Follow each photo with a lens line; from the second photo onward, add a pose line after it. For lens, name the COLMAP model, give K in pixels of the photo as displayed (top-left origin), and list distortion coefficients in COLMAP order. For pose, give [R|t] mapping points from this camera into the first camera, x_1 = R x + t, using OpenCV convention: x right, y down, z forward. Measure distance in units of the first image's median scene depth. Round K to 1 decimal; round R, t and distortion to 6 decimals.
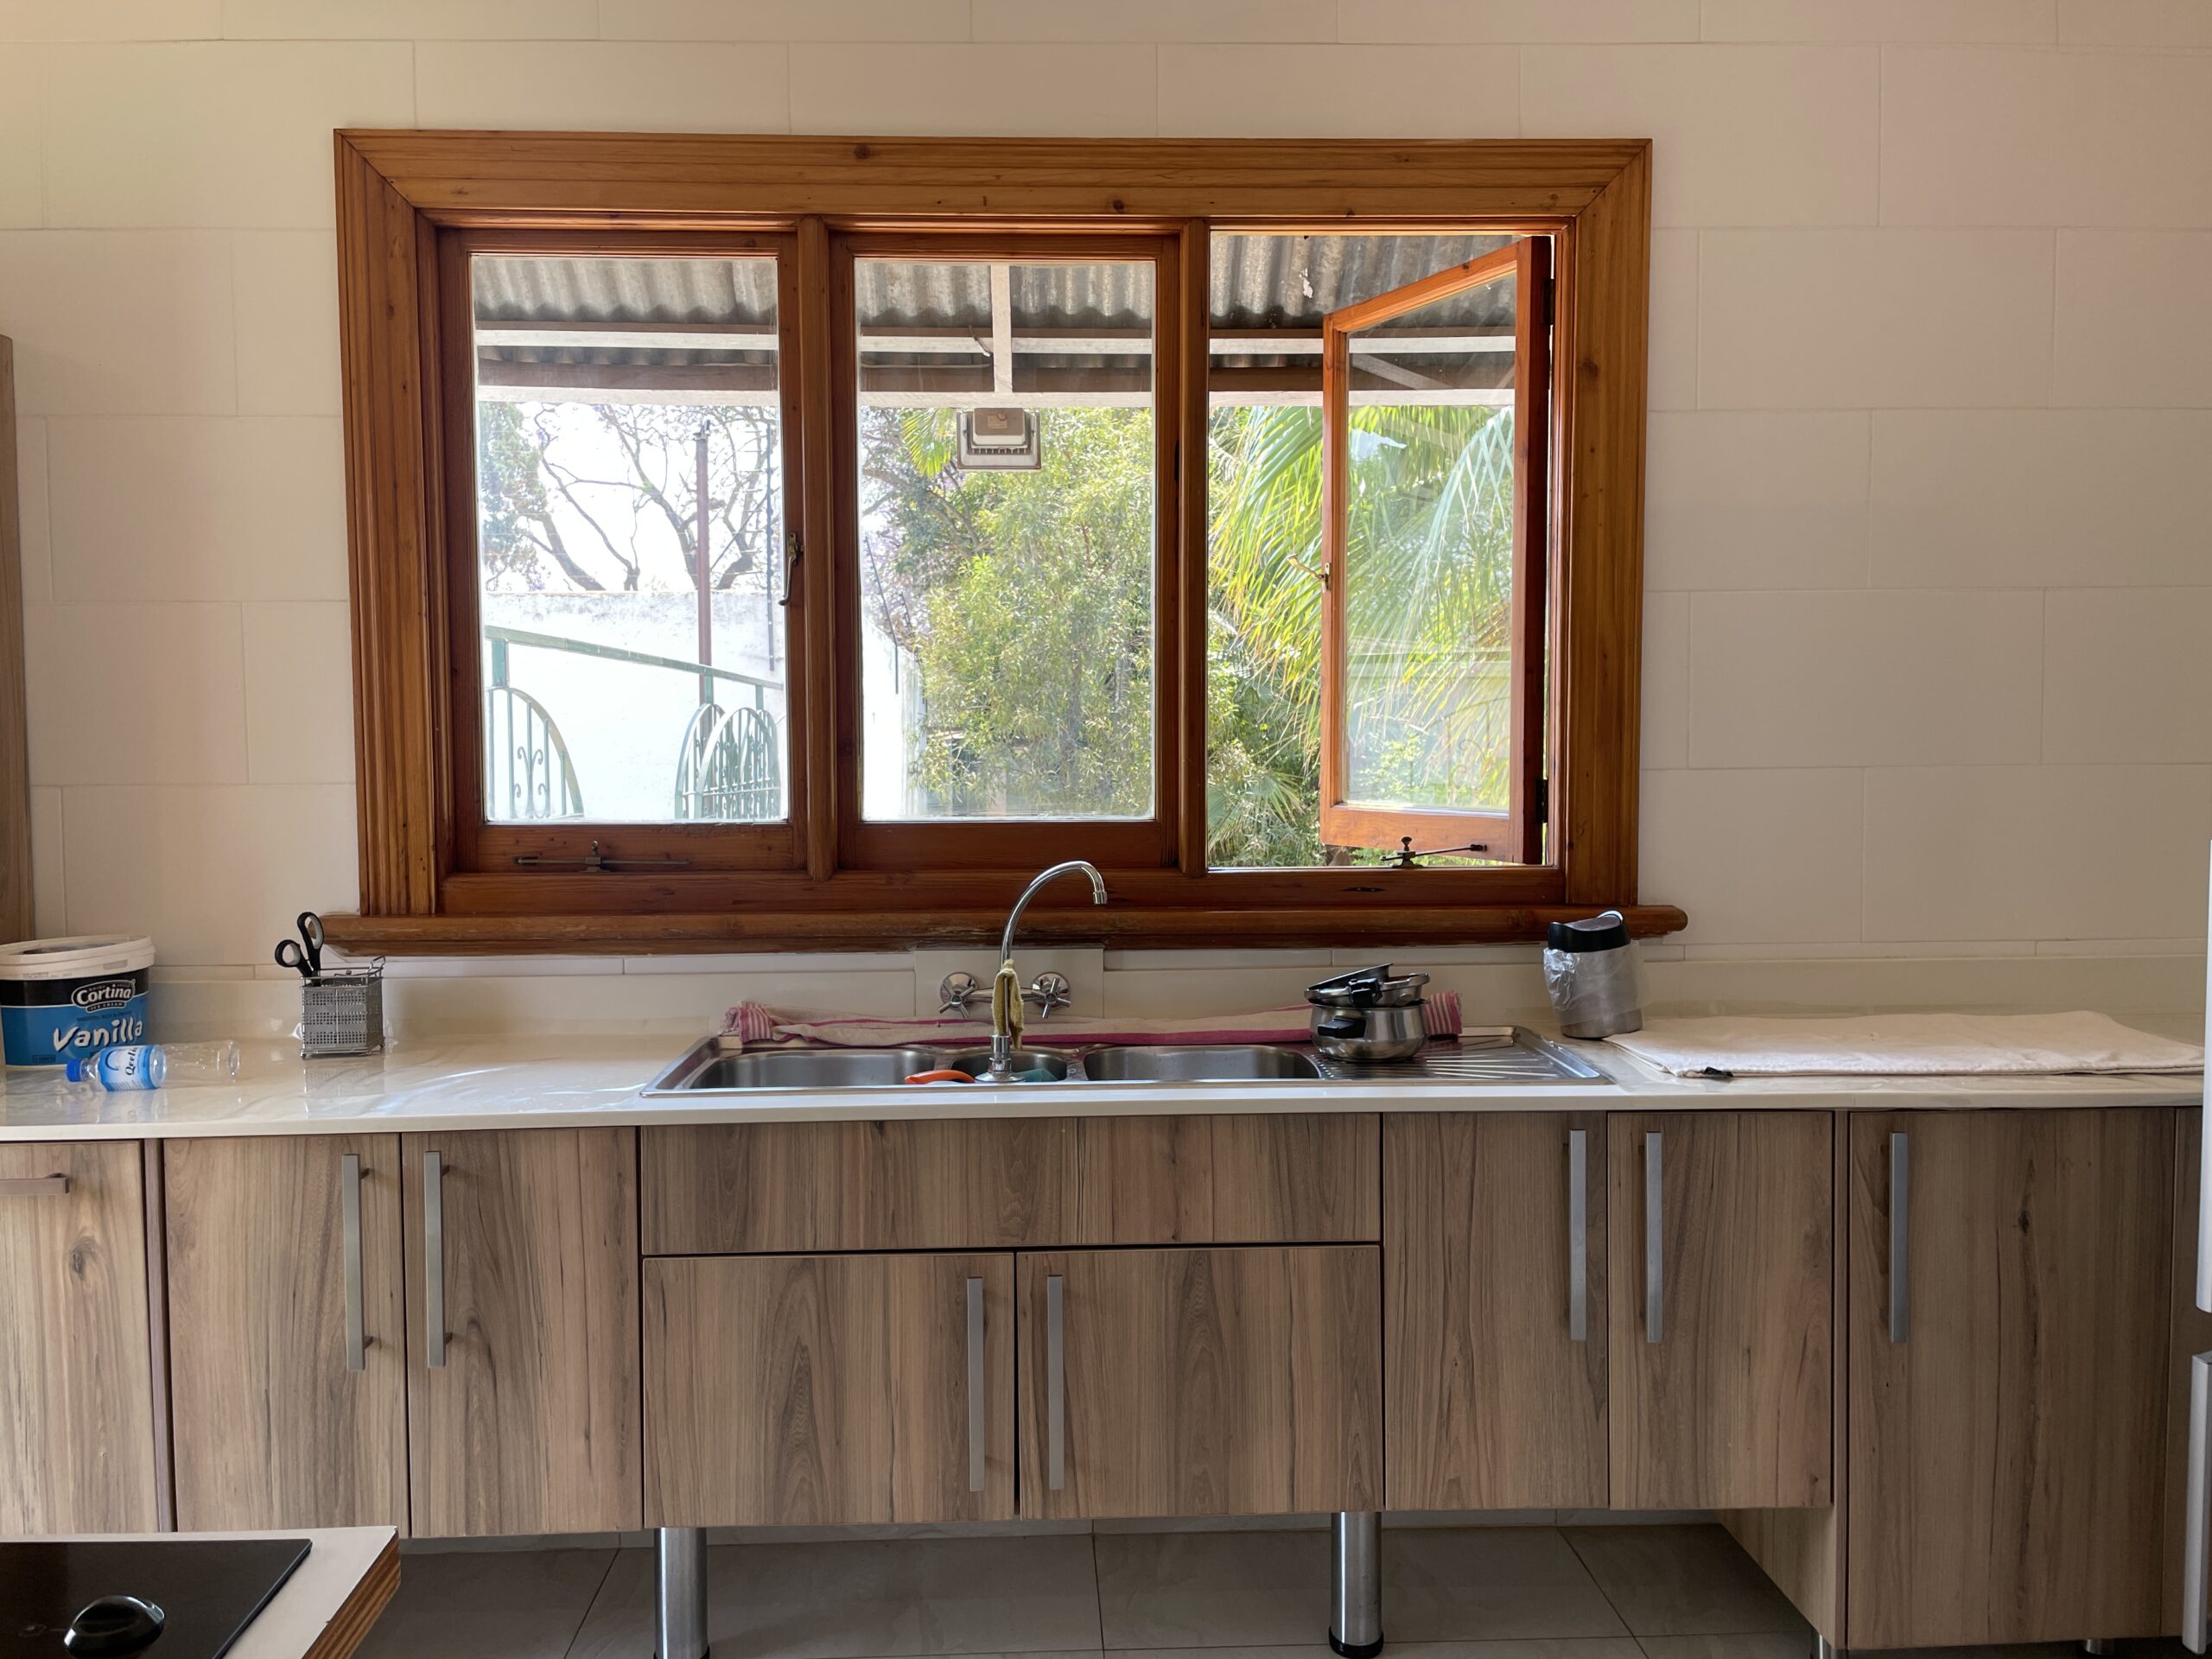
lens RADIAL K [[1662.3, 0, 1098.8], [0, 1662.3, 820.6], [0, 0, 1]] dist [0.098214, -0.002605]
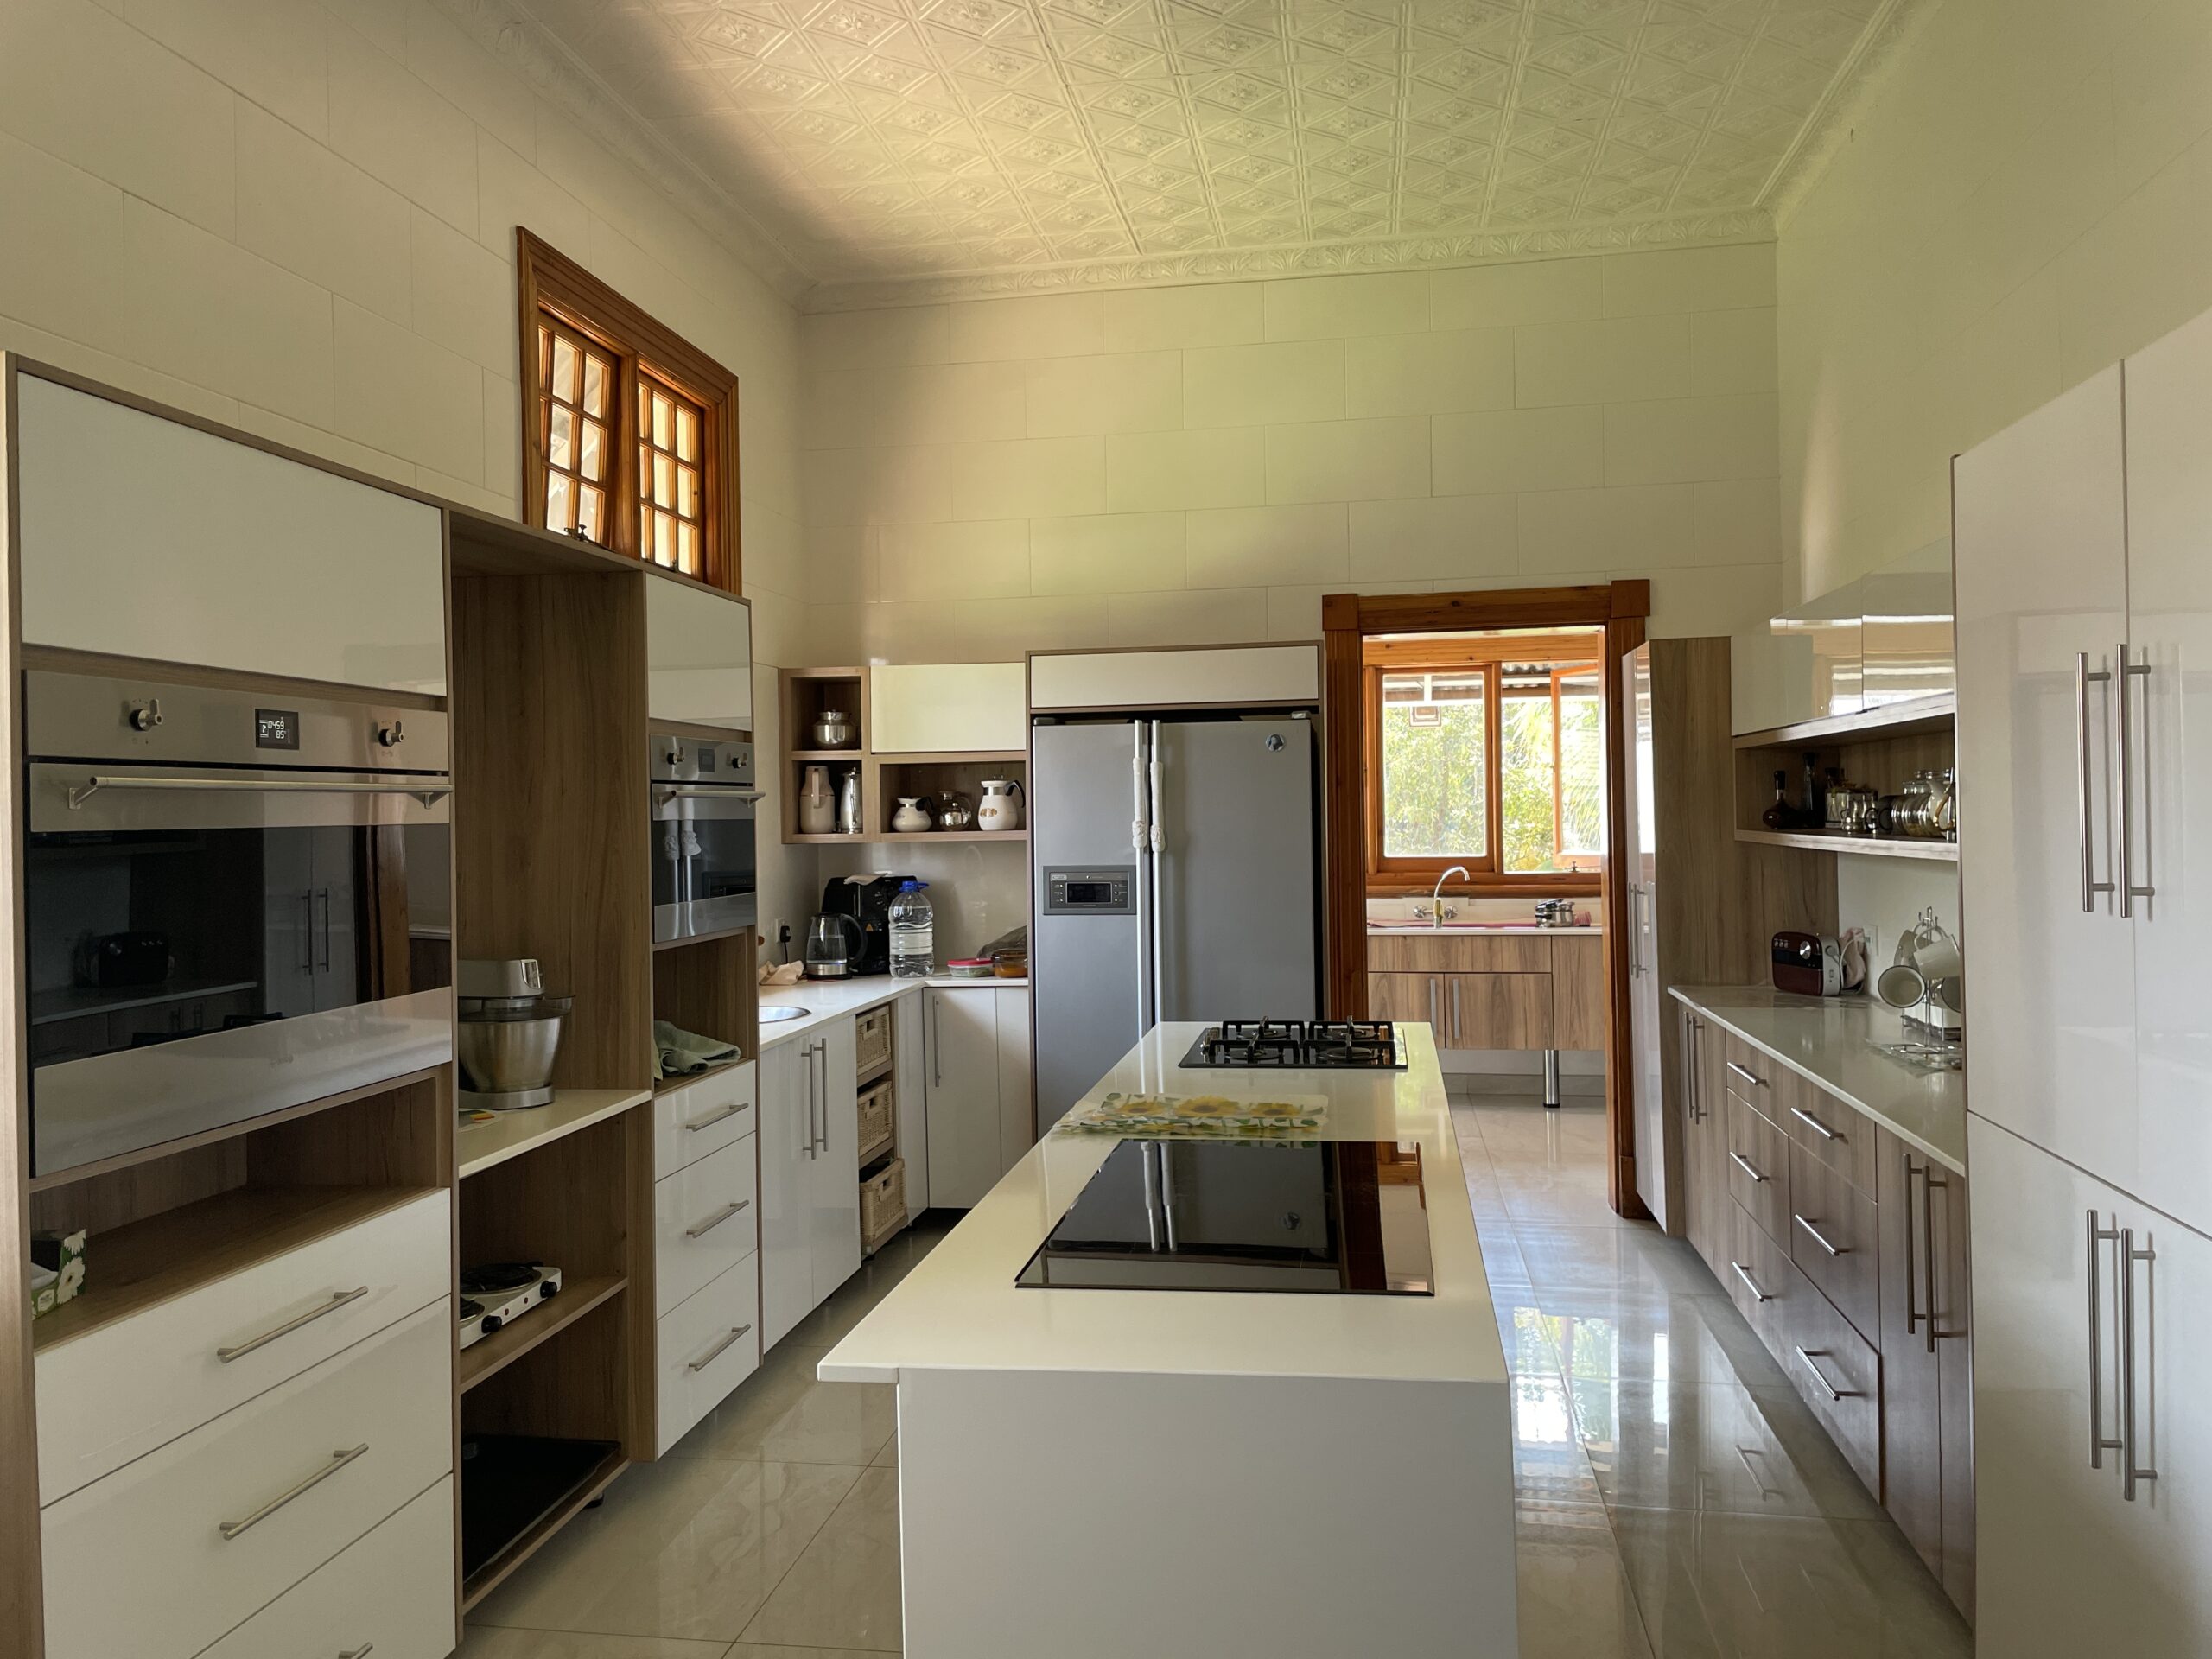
lens RADIAL K [[1662.3, 0, 1098.8], [0, 1662.3, 820.6], [0, 0, 1]] dist [0.098214, -0.002605]
pose [[0.977424, -0.010823, -0.211011, -0.011512], [0.000245, 0.998744, -0.050094, 0.089410], [0.211288, 0.048911, 0.976199, -2.113912]]
